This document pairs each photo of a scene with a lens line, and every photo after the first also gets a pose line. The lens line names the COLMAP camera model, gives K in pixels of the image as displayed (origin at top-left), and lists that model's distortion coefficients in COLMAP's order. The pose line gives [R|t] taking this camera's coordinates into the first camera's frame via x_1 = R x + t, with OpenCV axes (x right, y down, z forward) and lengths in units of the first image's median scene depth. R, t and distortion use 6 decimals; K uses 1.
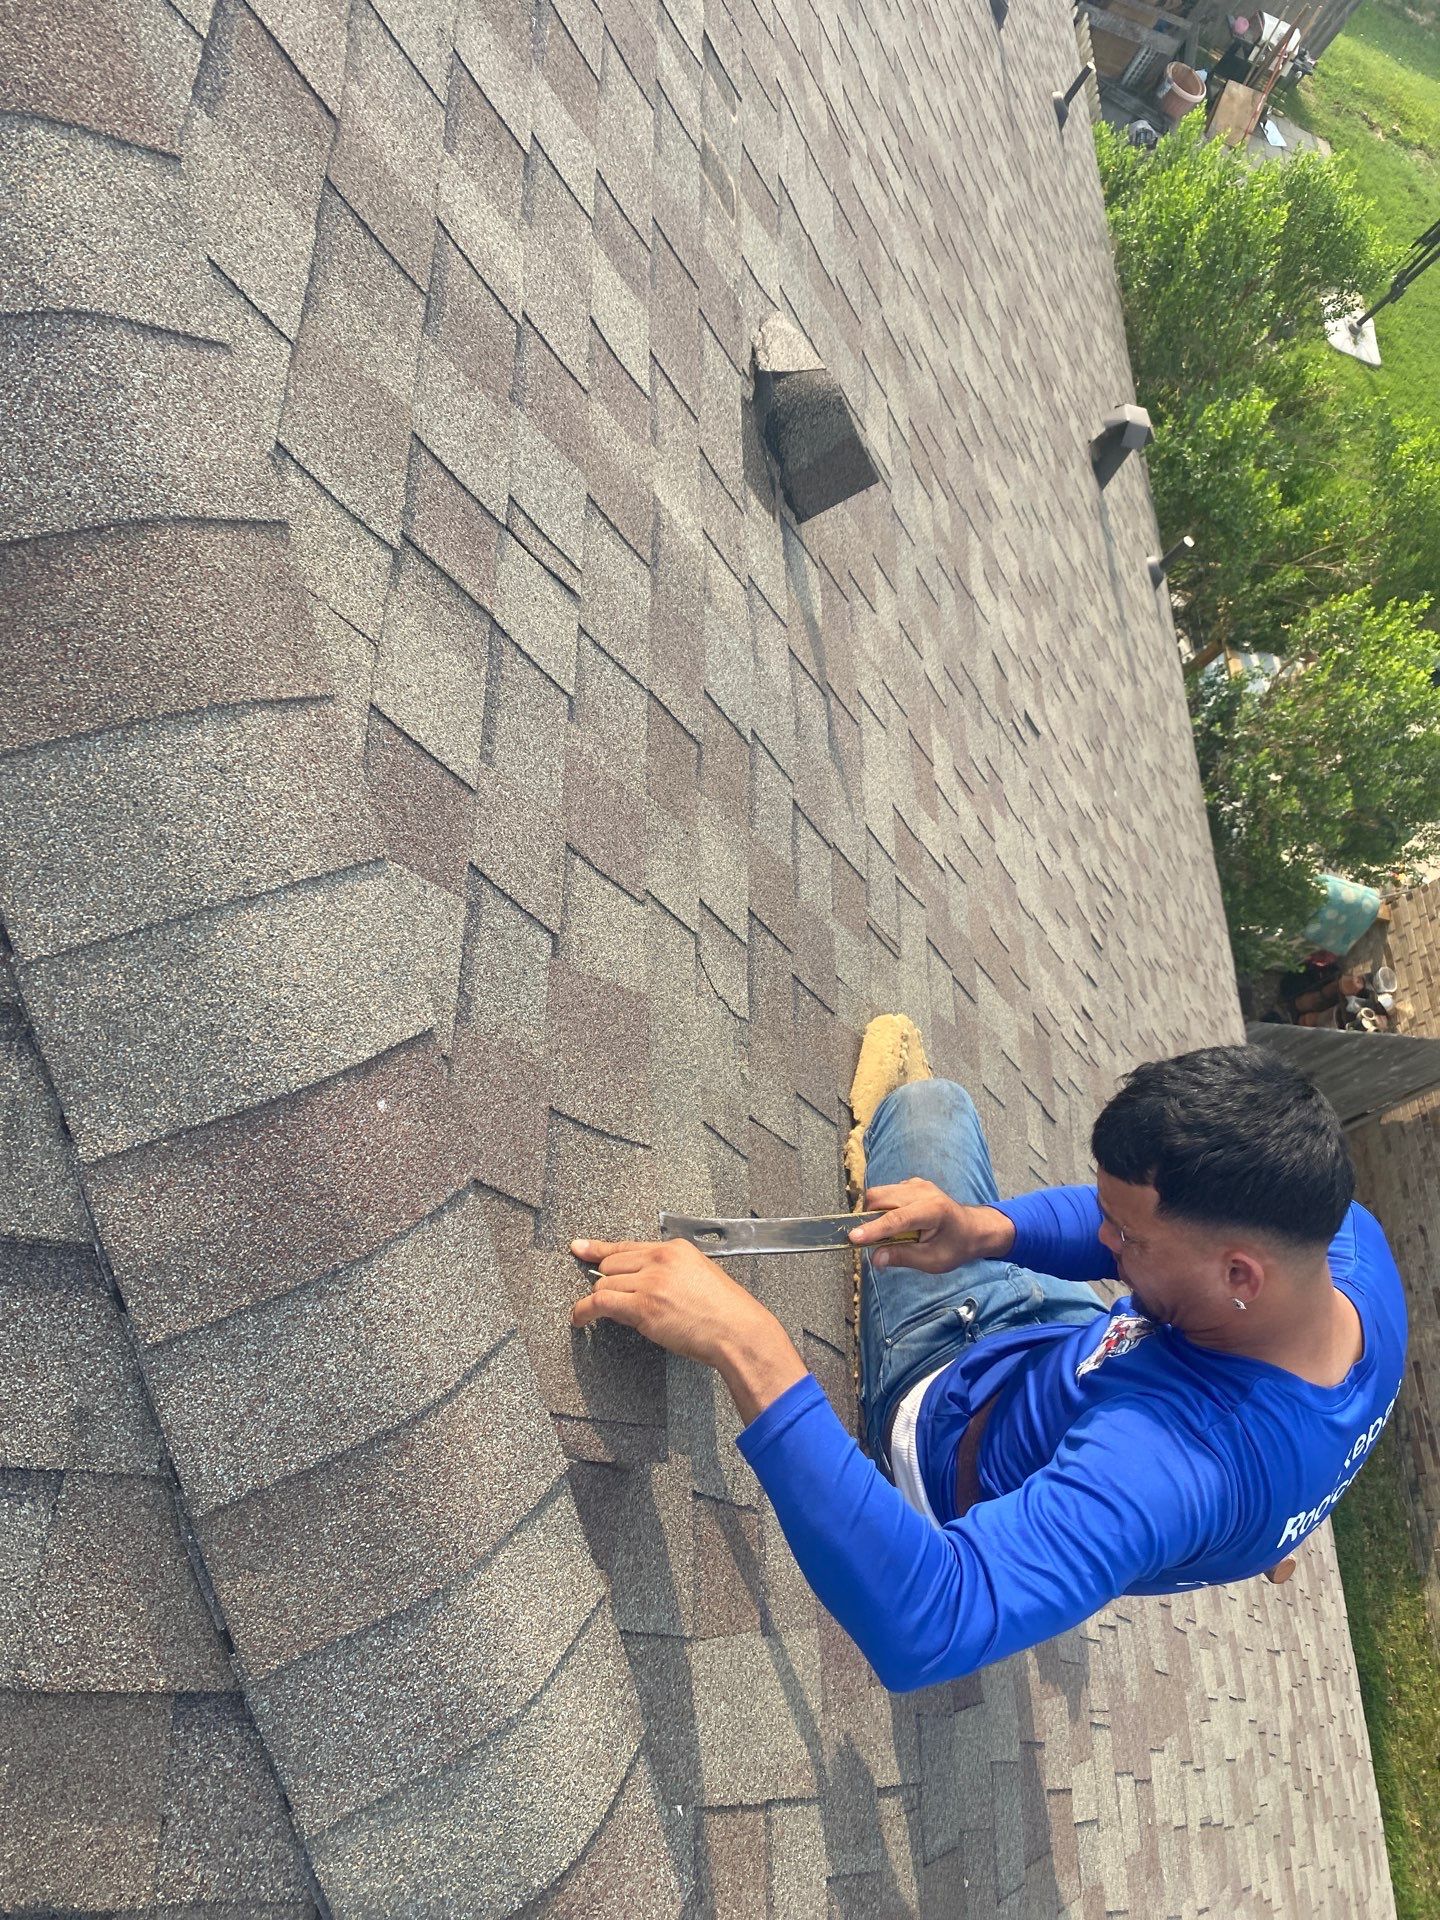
lens RADIAL K [[1468.2, 0, 718.5], [0, 1468.2, 926.9], [0, 0, 1]] dist [0.037810, -0.032997]
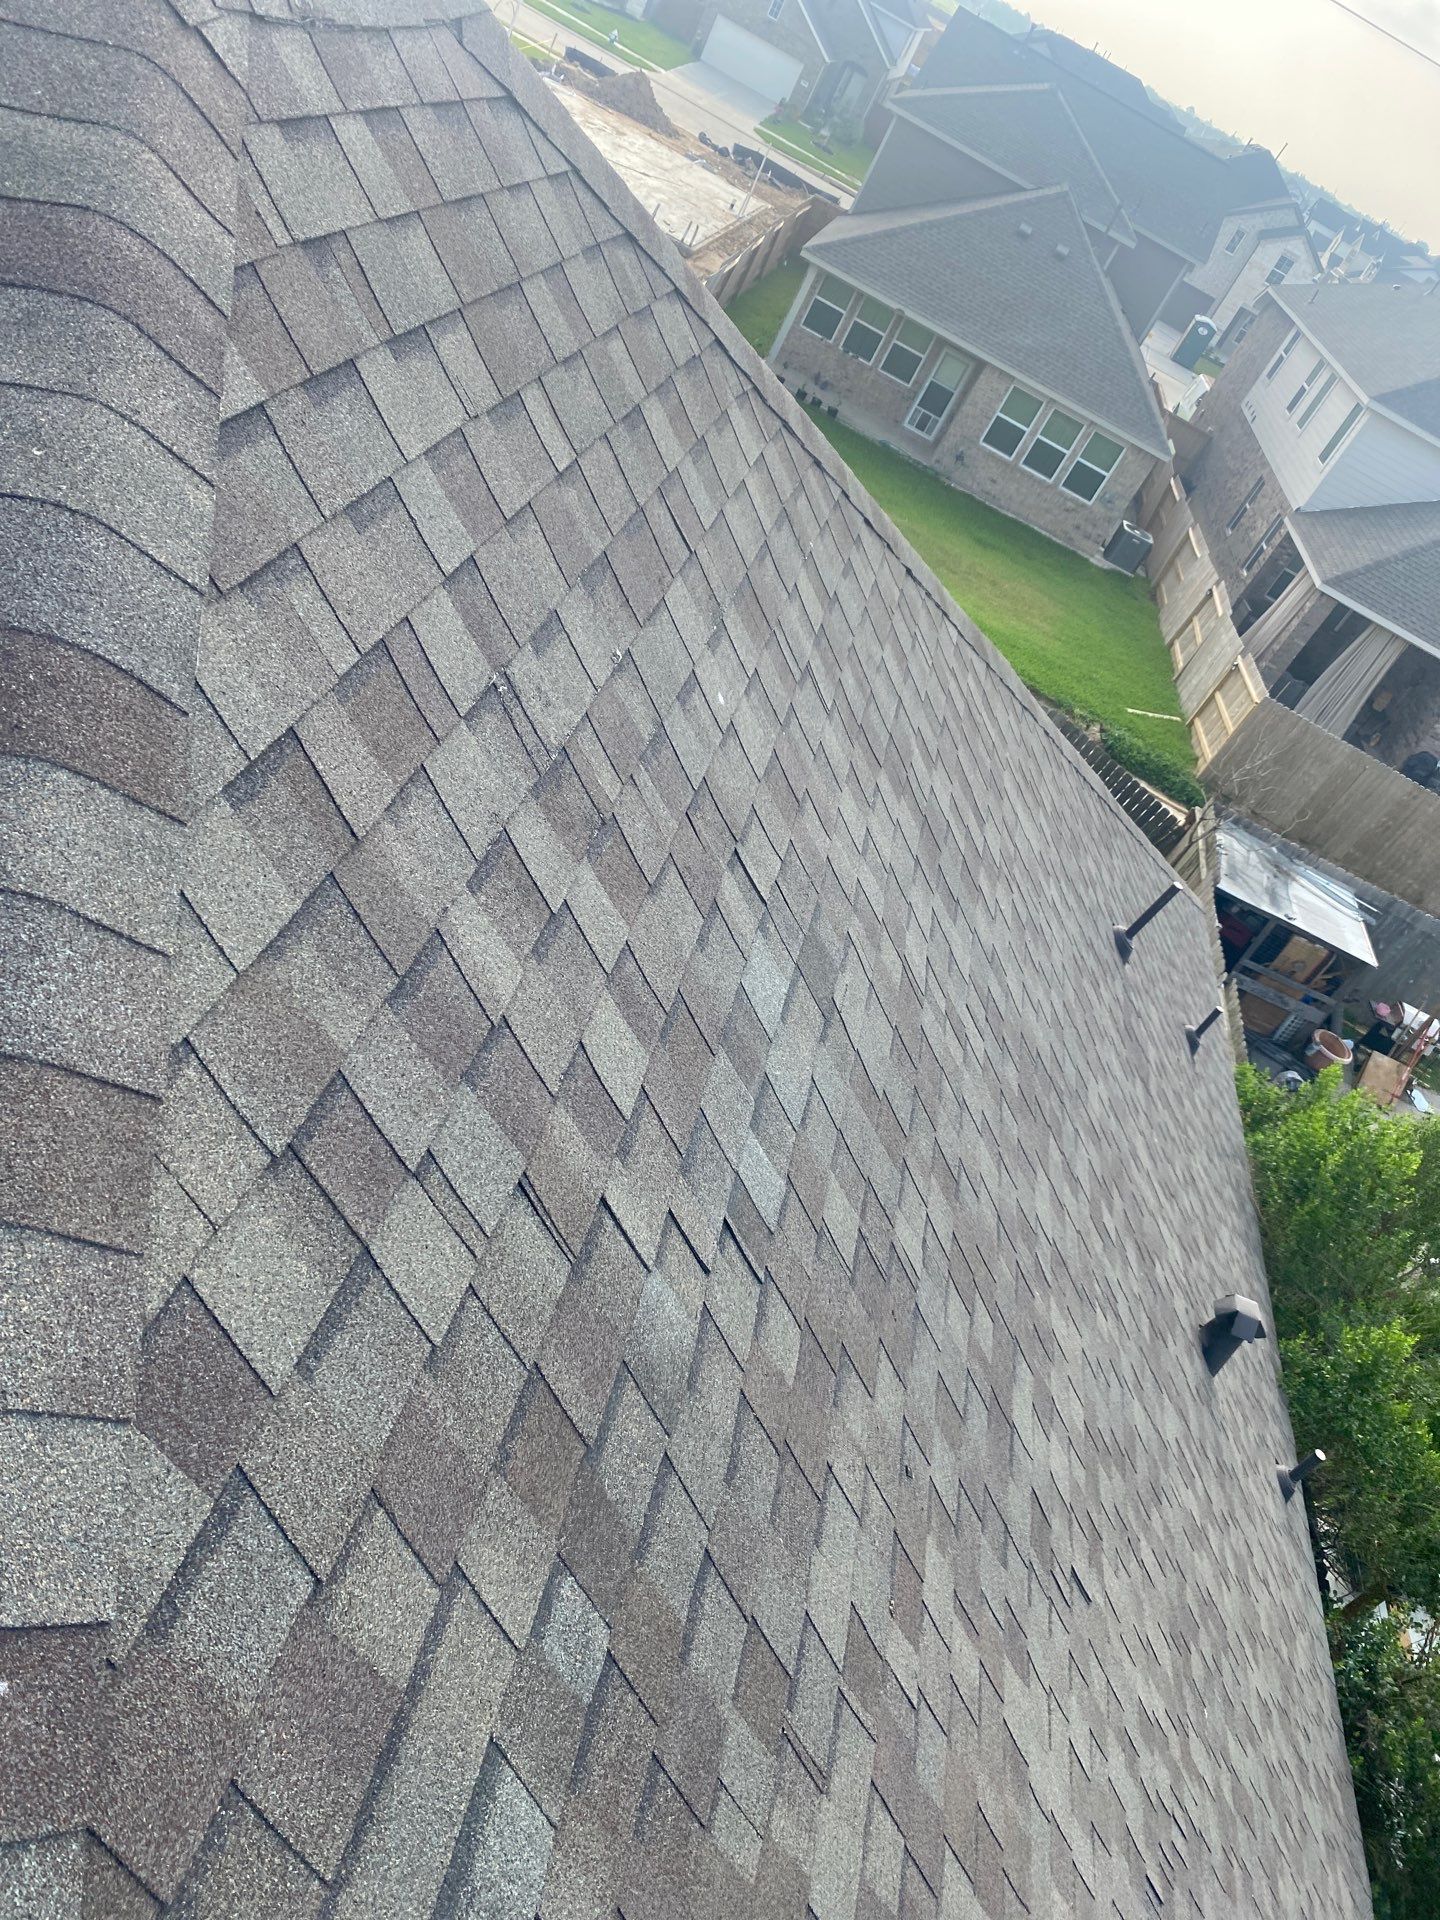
lens RADIAL K [[1475.6, 0, 721.1], [0, 1475.6, 946.5], [0, 0, 1]] dist [0.020052, -0.007216]
pose [[0.981373, 0.127860, -0.143387, 0.055624], [-0.183760, 0.842442, -0.506481, 0.024236], [0.056036, 0.523395, 0.850245, 0.003758]]
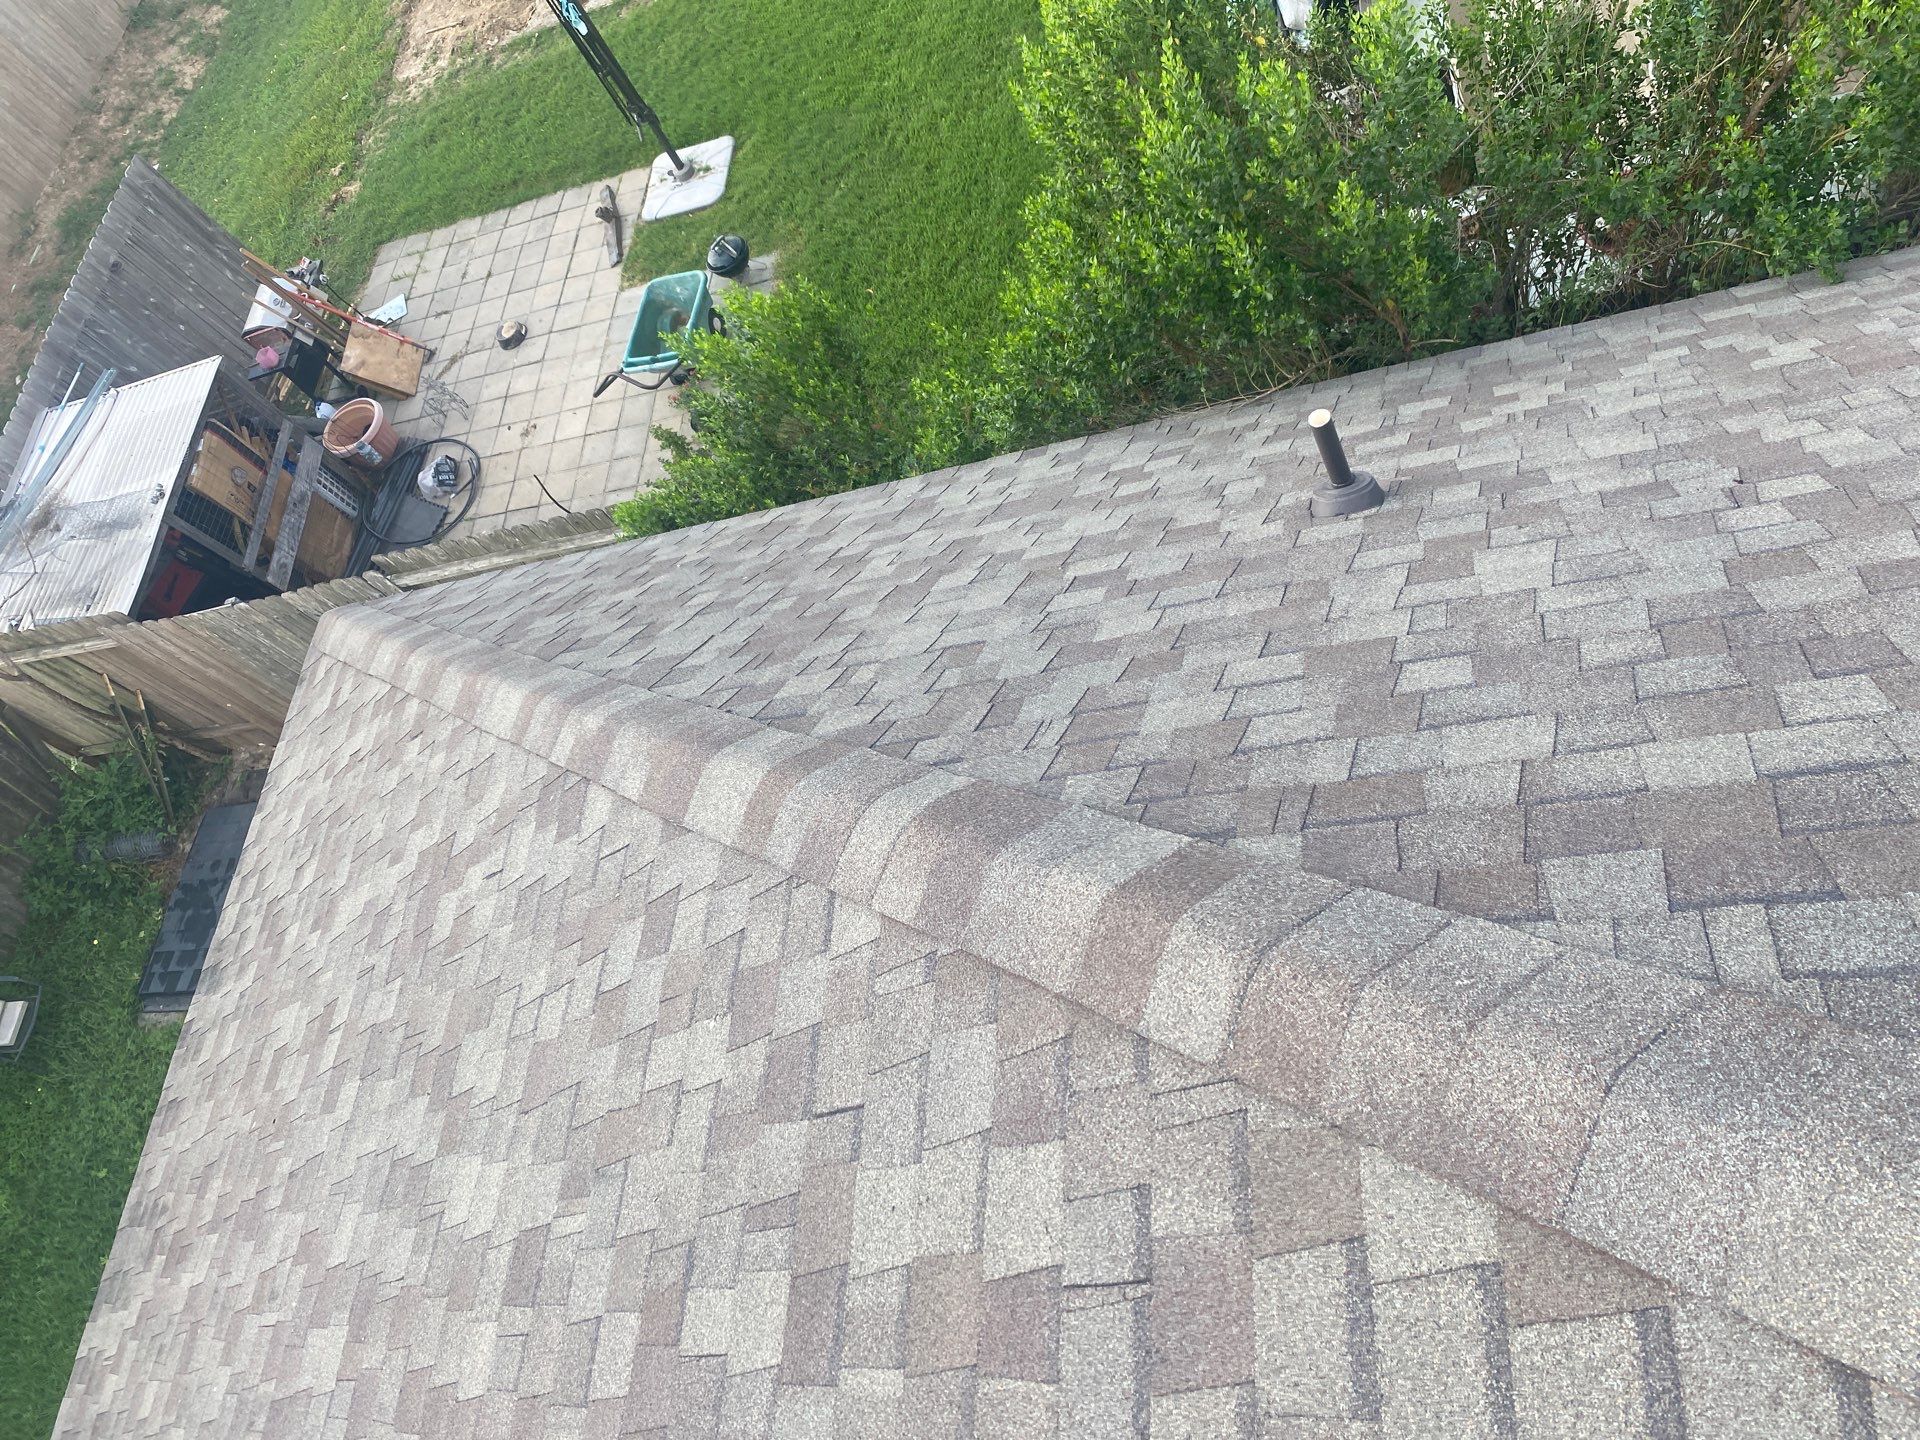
lens RADIAL K [[1426.4, 0, 961.7], [0, 1426.4, 713.8], [0, 0, 1]] dist [0.073489, -0.108042]
pose [[-0.120806, -0.985770, 0.116894, 0.208144], [0.989466, -0.110115, 0.093979, -1.144296], [-0.079770, 0.127015, 0.988688, 1.002327]]
